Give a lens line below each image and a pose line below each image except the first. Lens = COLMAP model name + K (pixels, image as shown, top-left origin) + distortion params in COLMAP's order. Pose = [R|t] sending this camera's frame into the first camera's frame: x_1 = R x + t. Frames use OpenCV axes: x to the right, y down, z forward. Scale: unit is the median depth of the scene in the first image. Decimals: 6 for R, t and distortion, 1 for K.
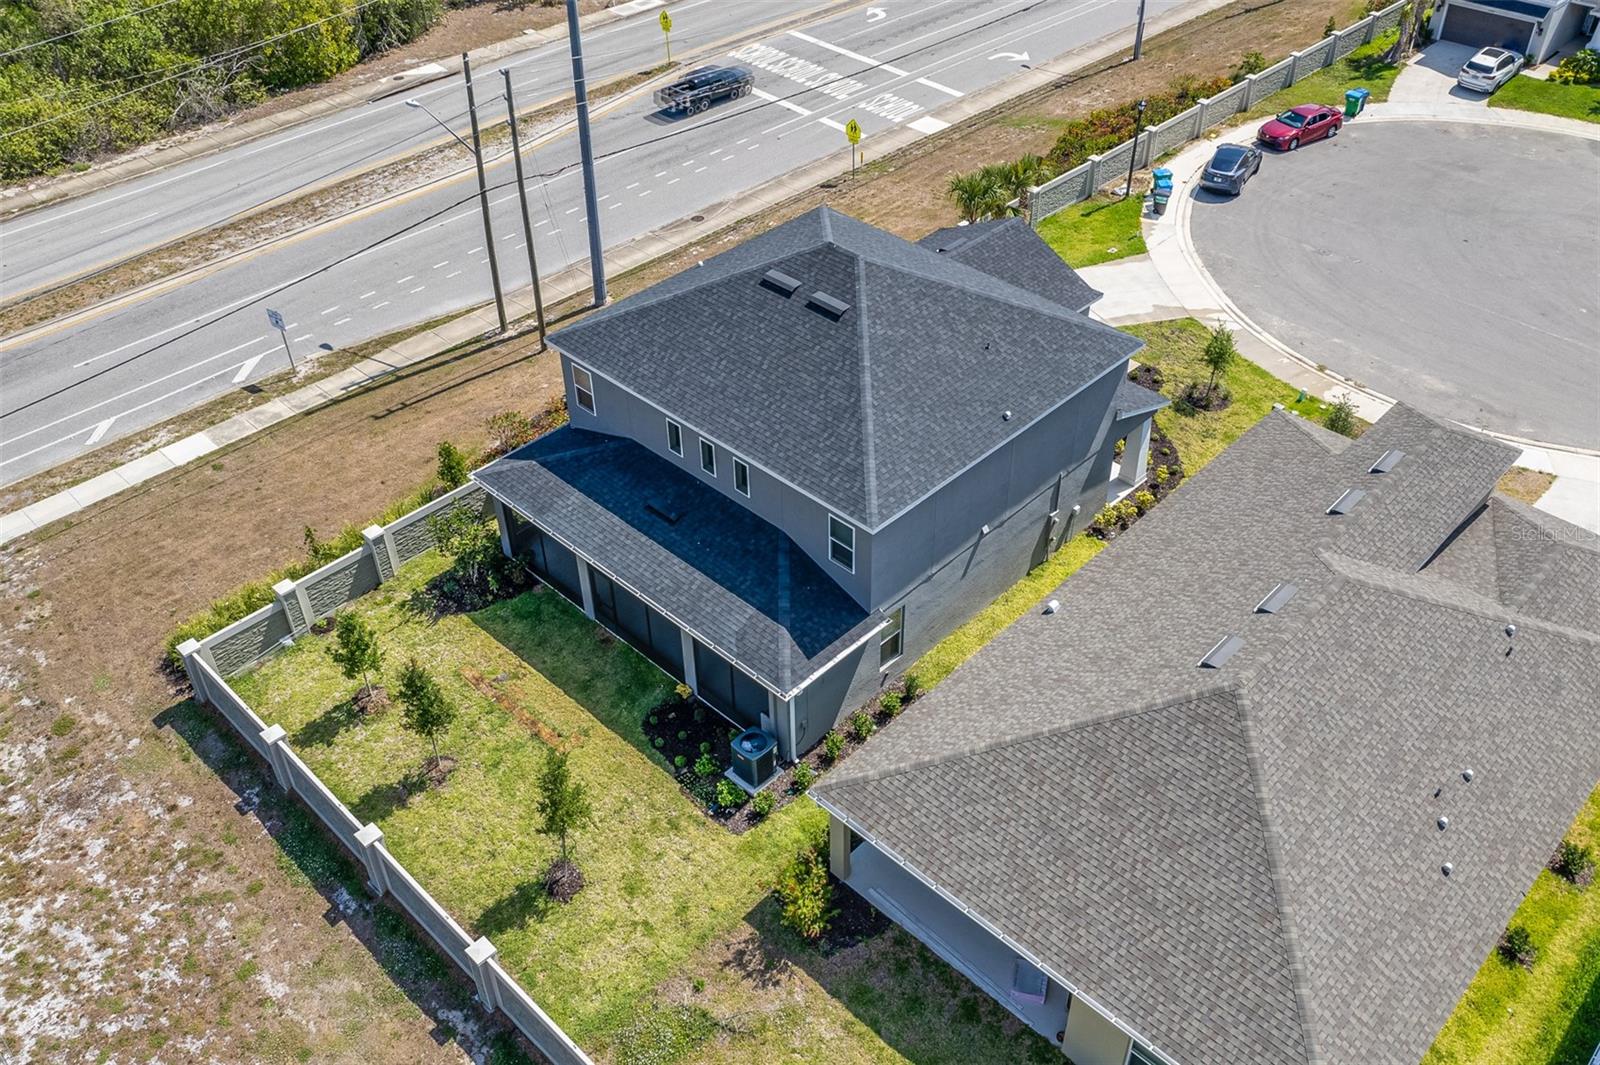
lens RADIAL K [[1356.5, 0, 825.8], [0, 1356.5, 469.8], [0, 0, 1]] dist [-0.054653, 0.059517]
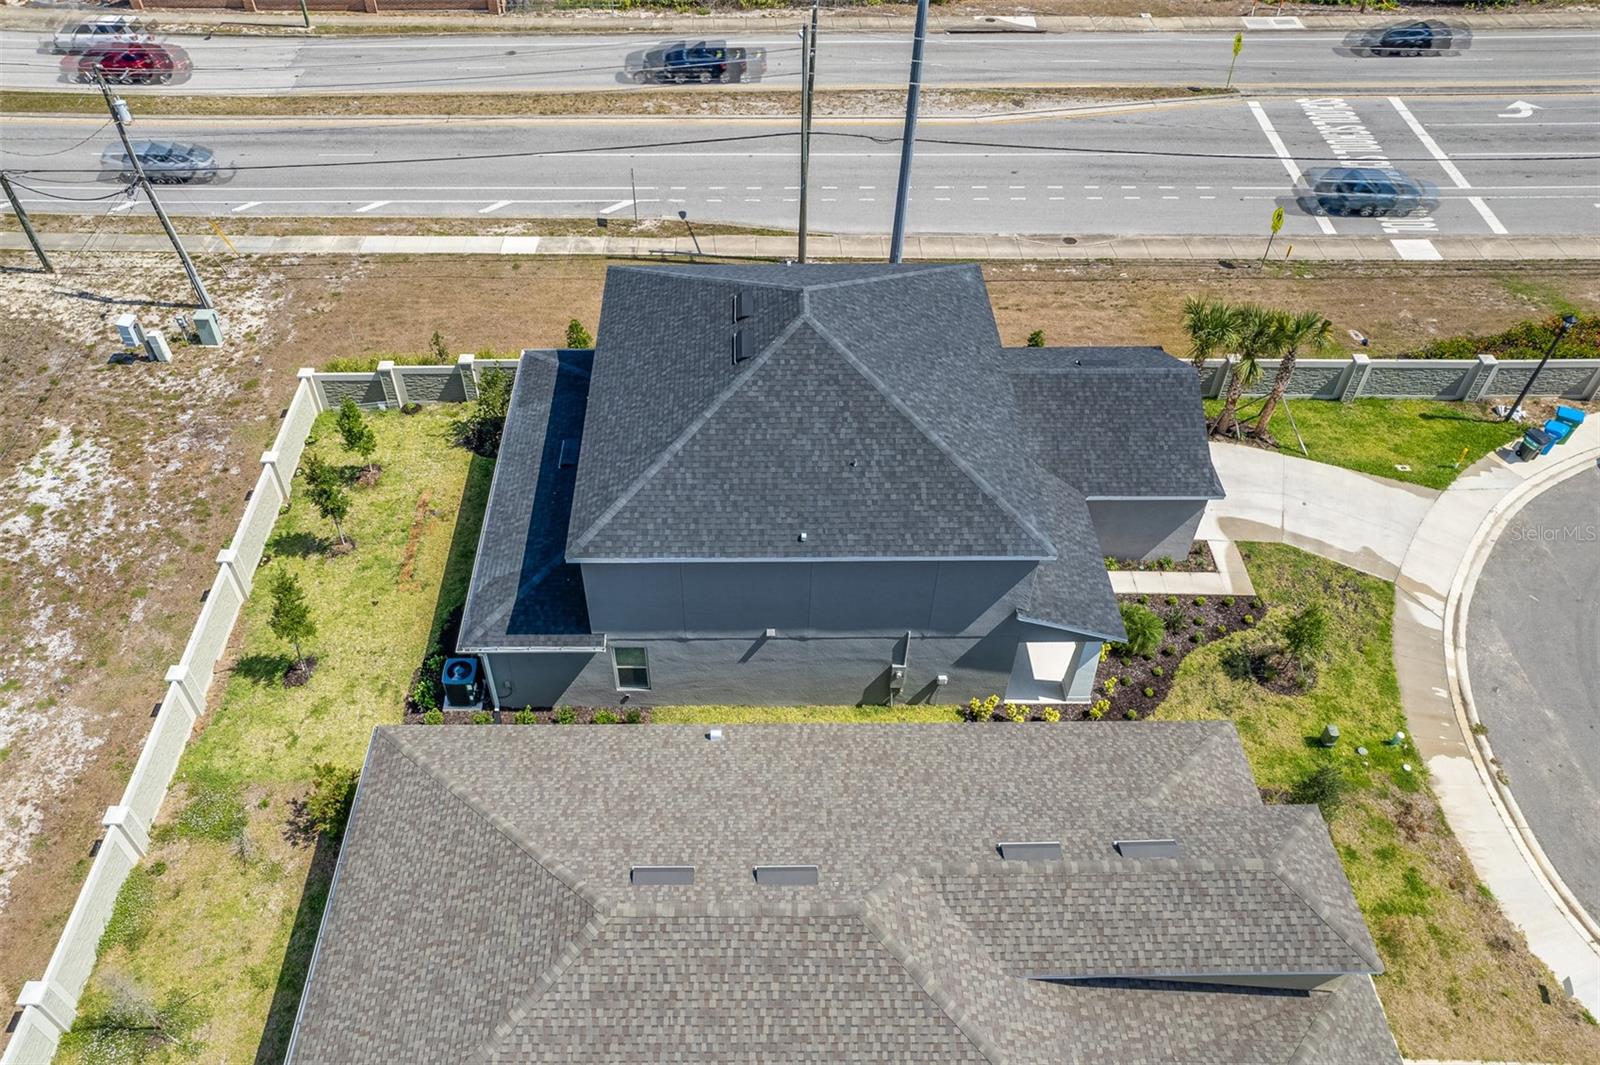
lens RADIAL K [[1170.7, 0, 748.6], [0, 1170.7, 515.8], [0, 0, 1]] dist [-0.056862, 0.062747]
pose [[0.696689, 0.502916, -0.511566, 0.442820], [-0.432661, 0.863386, 0.259558, -0.211787], [0.572215, 0.040503, 0.819103, 0.294348]]
